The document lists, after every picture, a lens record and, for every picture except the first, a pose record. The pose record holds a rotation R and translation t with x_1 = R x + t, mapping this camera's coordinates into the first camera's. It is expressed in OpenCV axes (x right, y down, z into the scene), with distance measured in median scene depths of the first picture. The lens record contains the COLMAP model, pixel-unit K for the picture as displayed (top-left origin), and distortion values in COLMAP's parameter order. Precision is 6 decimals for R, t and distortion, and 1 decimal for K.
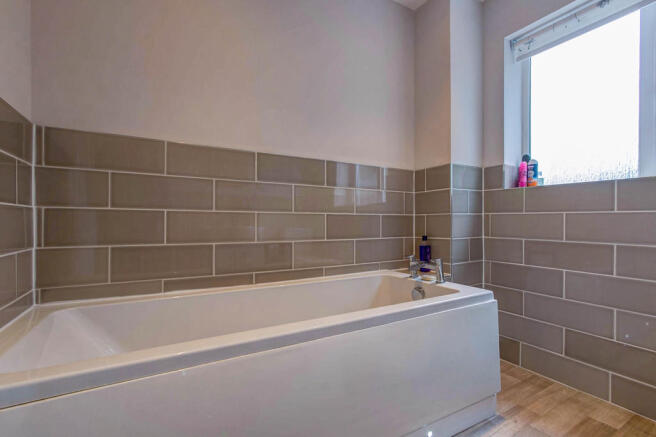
lens RADIAL K [[303.4, 0, 327.1], [0, 303.4, 222.5], [0, 0, 1]] dist [-0.000370, -0.001261]
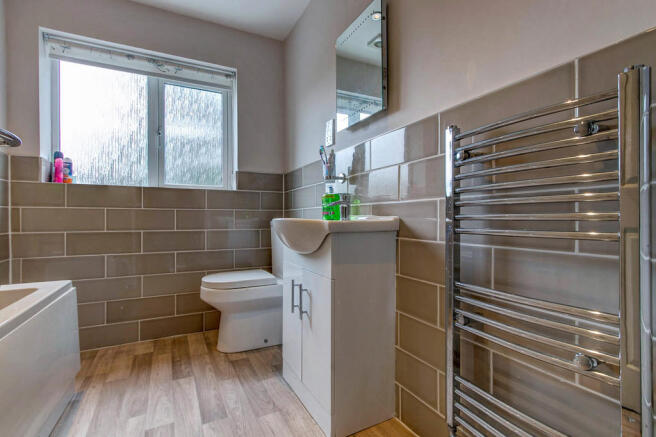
lens RADIAL K [[303.4, 0, 326.6], [0, 303.4, 217.0], [0, 0, 1]] dist [-0.000370, -0.001261]
pose [[0.039866, -0.002864, 0.999201, -0.374448], [0.006227, 0.999977, 0.002618, 0.004431], [-0.999186, 0.006118, 0.039883, 0.042950]]
